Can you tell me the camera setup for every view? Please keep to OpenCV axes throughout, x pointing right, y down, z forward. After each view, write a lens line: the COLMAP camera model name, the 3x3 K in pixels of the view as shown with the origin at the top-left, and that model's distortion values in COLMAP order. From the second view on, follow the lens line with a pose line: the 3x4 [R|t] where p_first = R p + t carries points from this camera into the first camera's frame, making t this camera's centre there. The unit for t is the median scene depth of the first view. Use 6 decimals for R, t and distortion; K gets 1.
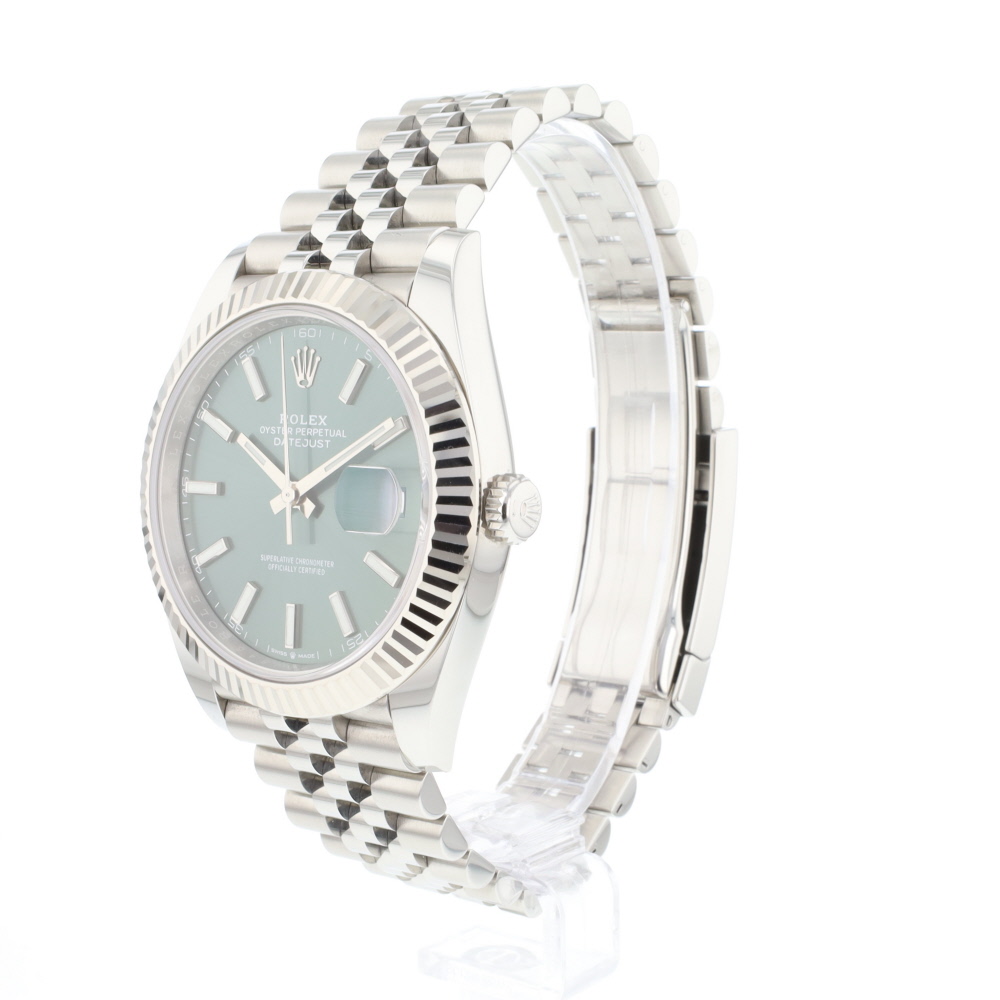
lens RADIAL K [[1928.8, 0, 498.1], [0, 1928.8, 498.8], [0, 0, 1]] dist [0.025511, 0.000000]
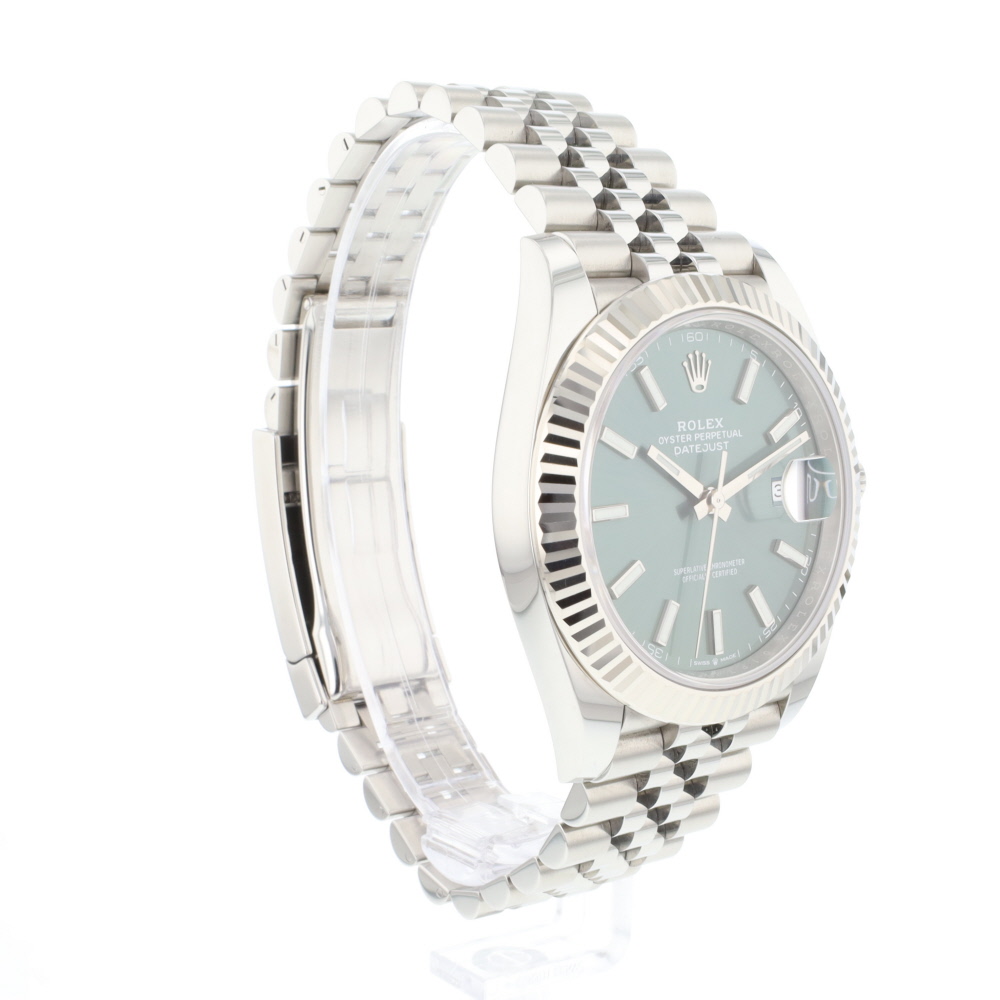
lens RADIAL K [[1928.8, 0, 498.3], [0, 1928.8, 502.5], [0, 0, 1]] dist [0.025511, 0.000000]
pose [[0.264846, -0.122429, 0.956487, -1.081864], [0.111209, 0.989167, 0.095819, -0.108075], [-0.957857, 0.080992, 0.275592, 0.830227]]
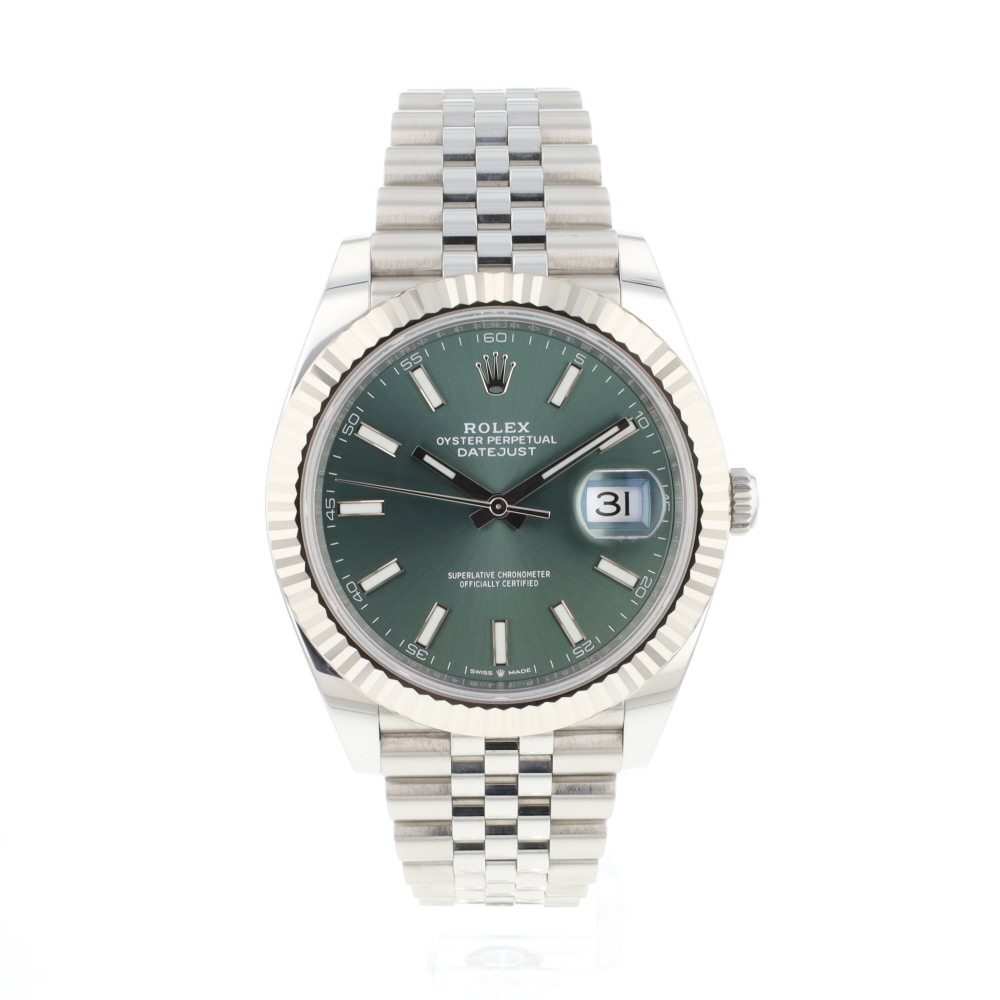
lens RADIAL K [[1928.8, 0, 500.6], [0, 1928.8, 498.7], [0, 0, 1]] dist [0.025511, 0.000000]
pose [[0.806605, -0.076268, 0.586150, -0.666307], [0.072278, 0.996926, 0.030254, -0.034799], [-0.586655, 0.017963, 0.809638, 0.221062]]
